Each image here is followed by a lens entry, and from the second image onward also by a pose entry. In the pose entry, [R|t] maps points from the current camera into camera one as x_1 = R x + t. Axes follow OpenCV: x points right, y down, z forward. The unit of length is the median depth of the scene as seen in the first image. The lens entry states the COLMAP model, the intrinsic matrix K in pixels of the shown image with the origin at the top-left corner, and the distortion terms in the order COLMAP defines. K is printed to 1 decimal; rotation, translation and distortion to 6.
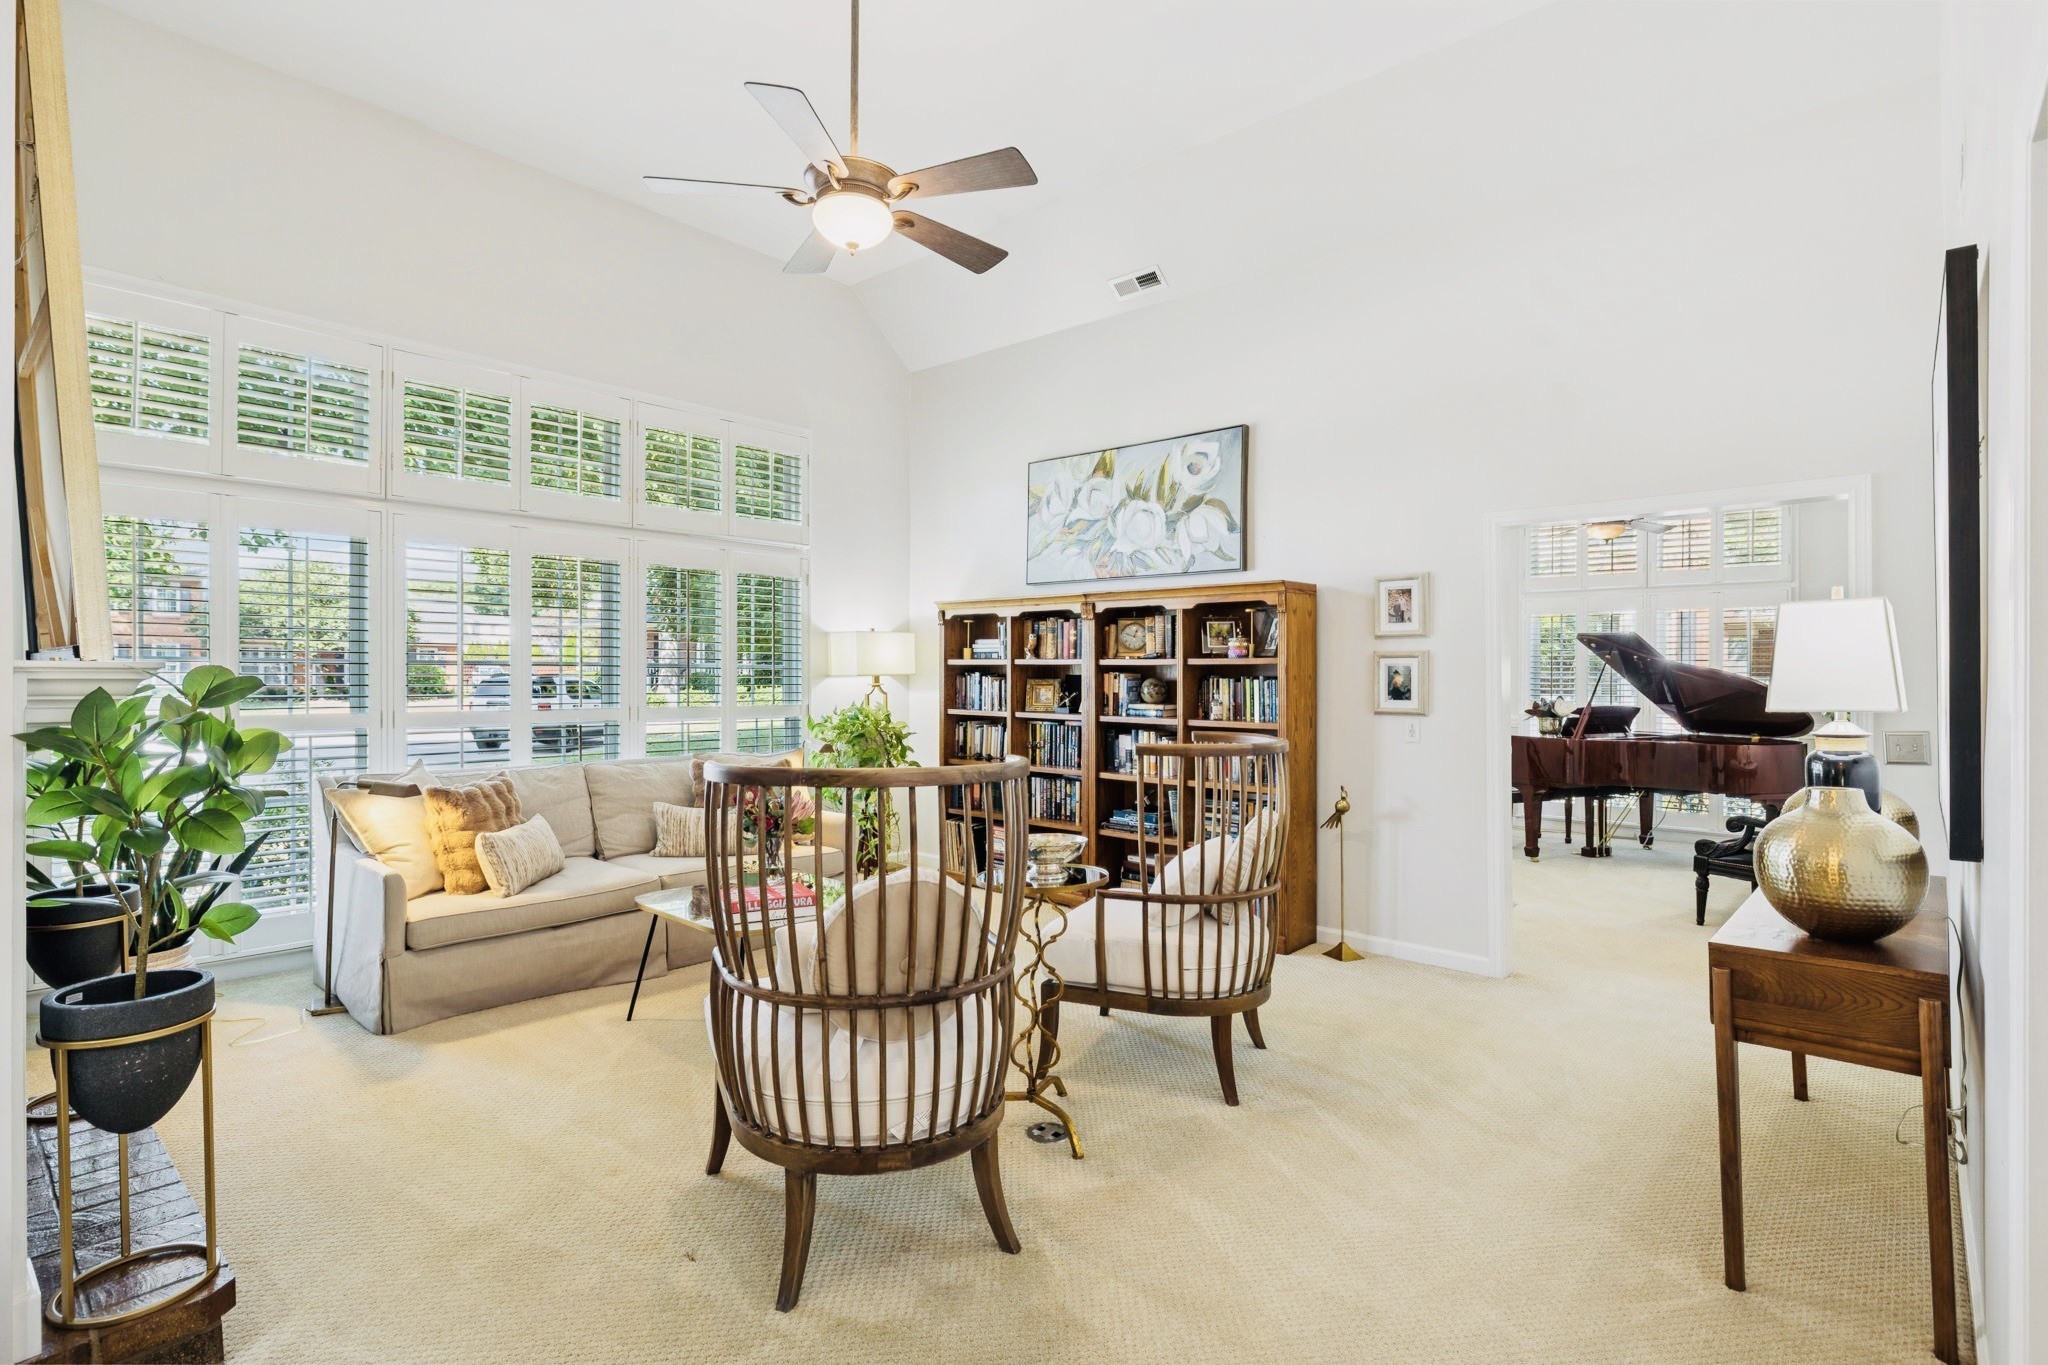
lens RADIAL K [[943.3, 0, 1024.6], [0, 943.3, 677.6], [0, 0, 1]] dist [0.000452, 0.000079]
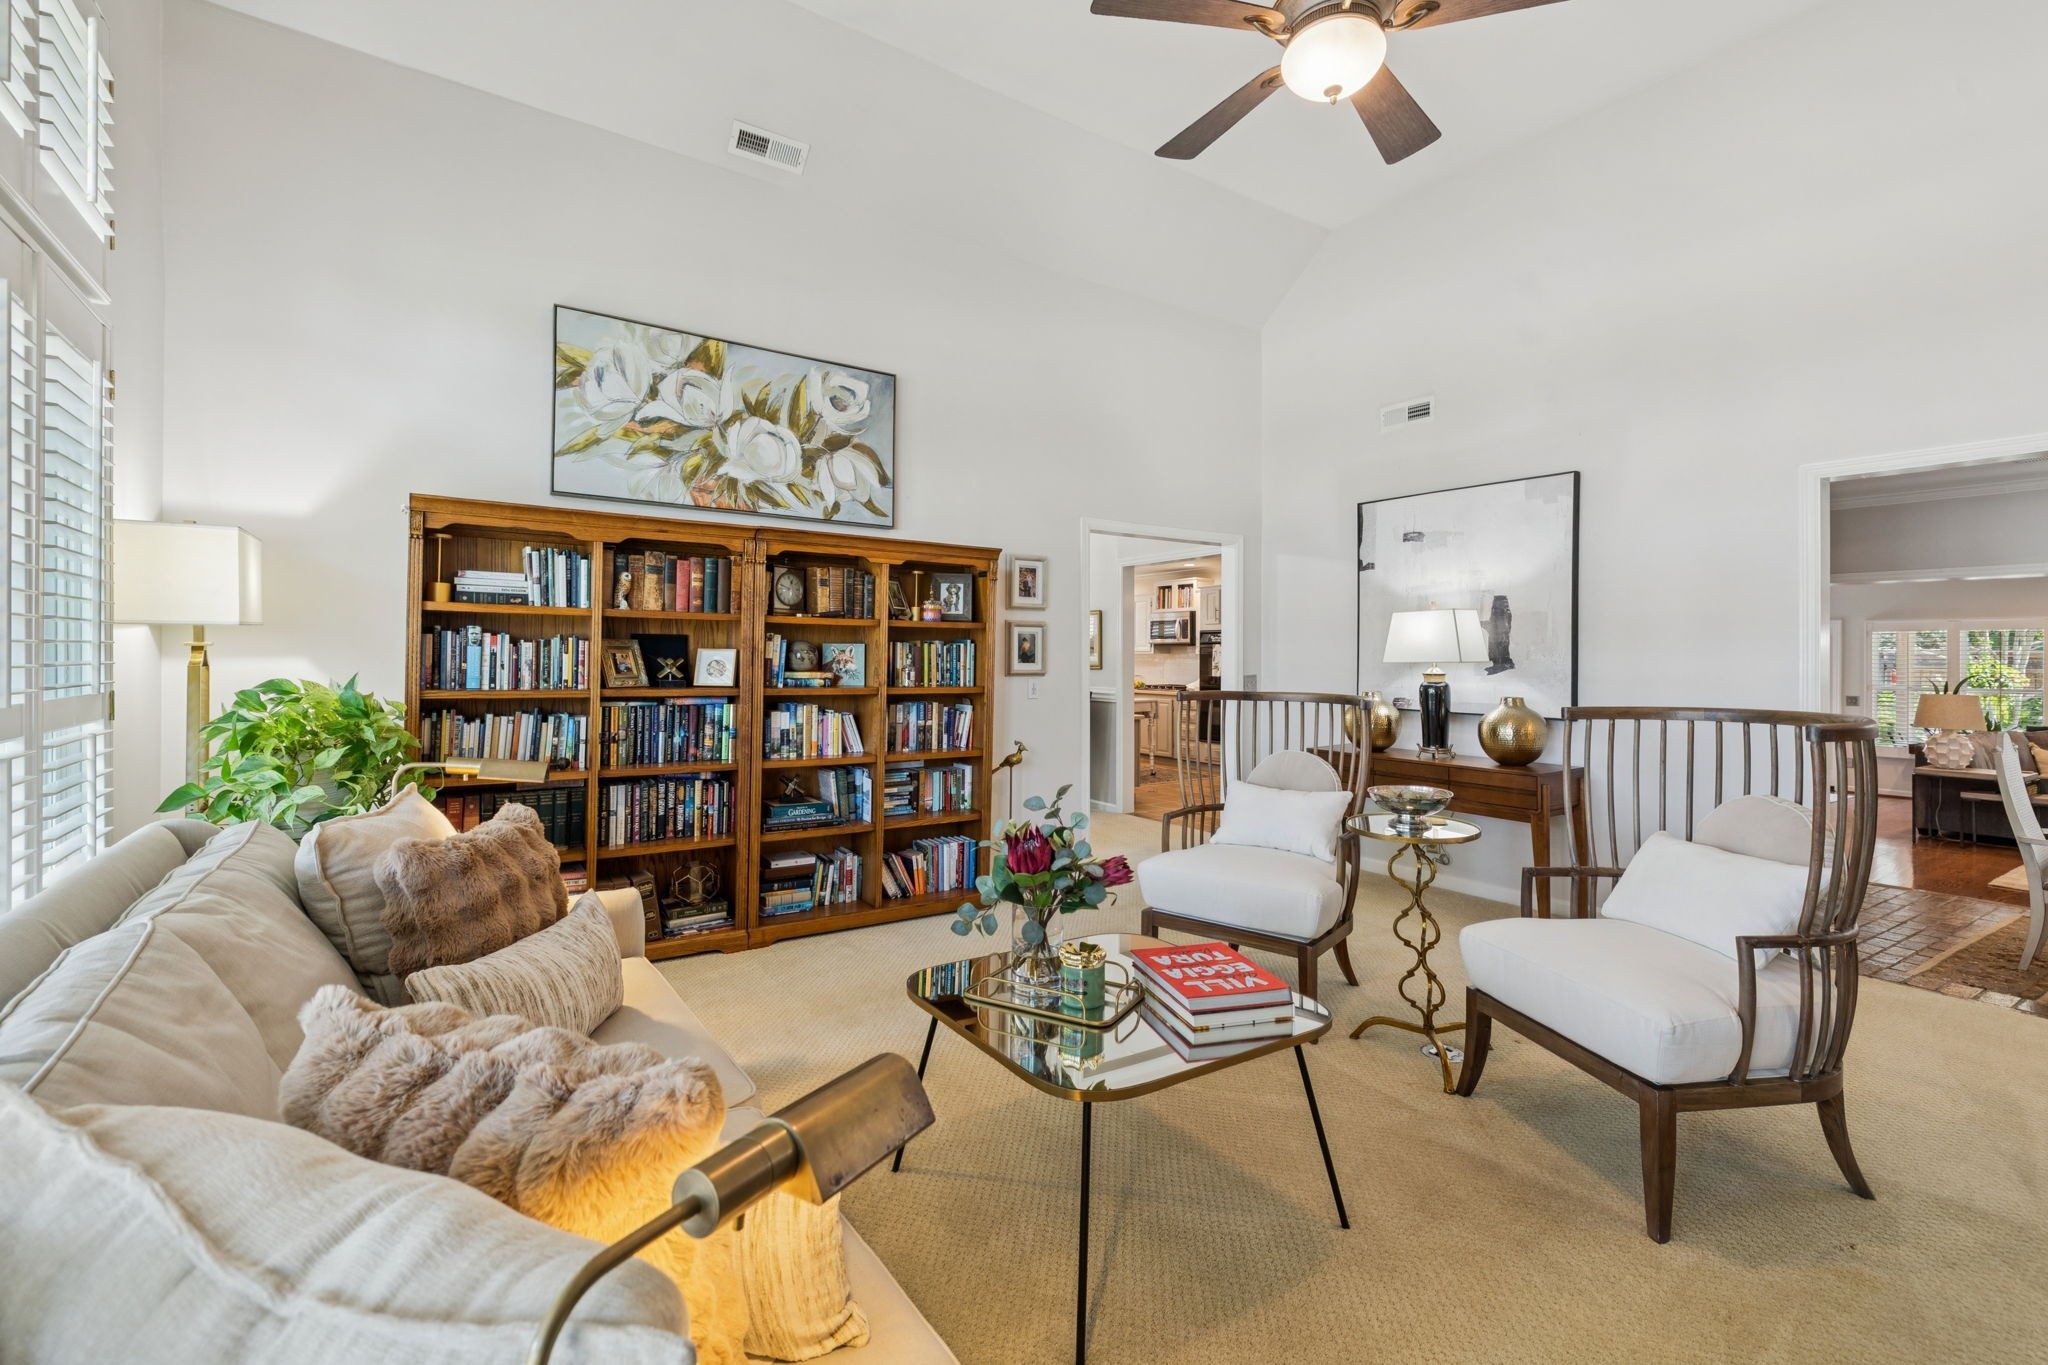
lens RADIAL K [[943.3, 0, 1021.9], [0, 943.3, 665.3], [0, 0, 1]] dist [0.000452, 0.000079]
pose [[0.240277, -0.003028, 0.970700, -0.610535], [-0.000402, 0.999995, 0.003219, 0.018976], [-0.970704, -0.001164, 0.240275, 0.598679]]
